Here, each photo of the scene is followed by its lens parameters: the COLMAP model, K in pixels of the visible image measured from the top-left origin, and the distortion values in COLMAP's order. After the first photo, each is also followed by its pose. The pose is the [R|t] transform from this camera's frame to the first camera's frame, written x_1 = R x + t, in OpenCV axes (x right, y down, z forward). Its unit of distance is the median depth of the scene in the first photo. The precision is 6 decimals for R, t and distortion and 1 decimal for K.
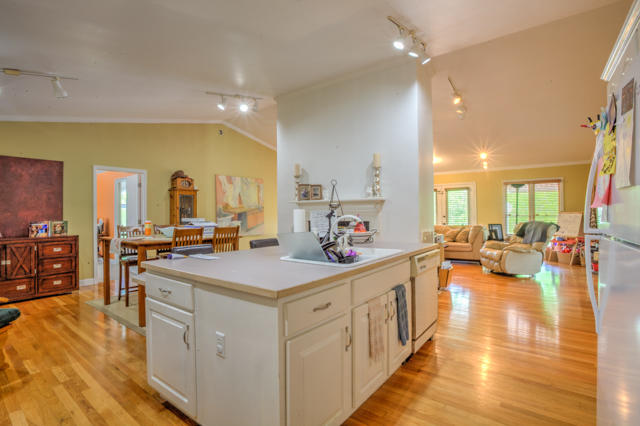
lens RADIAL K [[307.5, 0, 317.4], [0, 307.5, 212.3], [0, 0, 1]] dist [-0.030553, 0.002347]
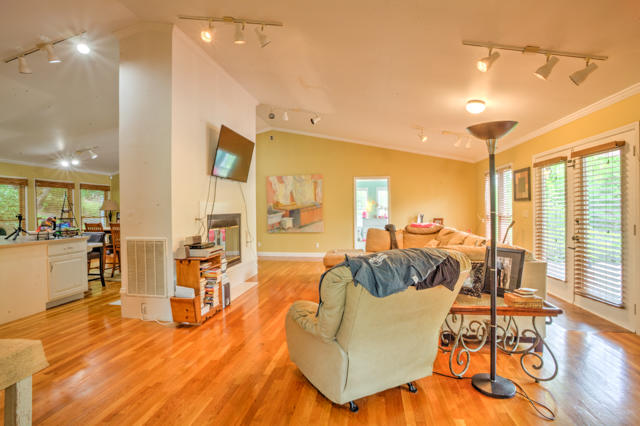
lens RADIAL K [[307.5, 0, 324.2], [0, 307.5, 208.7], [0, 0, 1]] dist [-0.030553, 0.002347]
pose [[0.471958, -0.001122, -0.881620, 0.735238], [0.010578, 0.999934, 0.004390, -0.006282], [0.881558, -0.011397, 0.471939, 0.616584]]
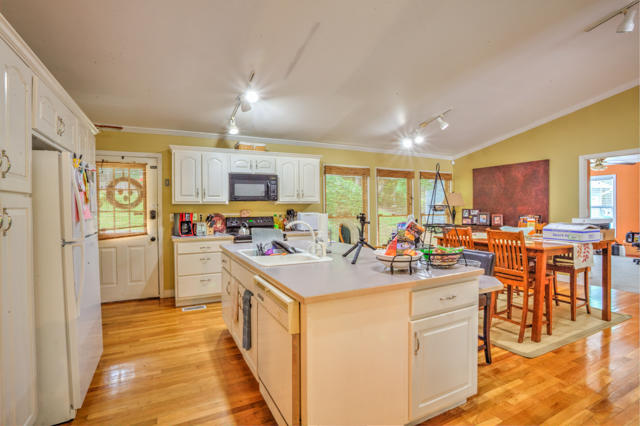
lens RADIAL K [[307.5, 0, 318.5], [0, 307.5, 209.7], [0, 0, 1]] dist [-0.030553, 0.002347]
pose [[-0.432879, 0.015180, -0.901324, 0.316530], [0.007226, 0.999885, 0.013370, -0.007462], [0.901423, -0.000725, -0.432939, 0.486434]]
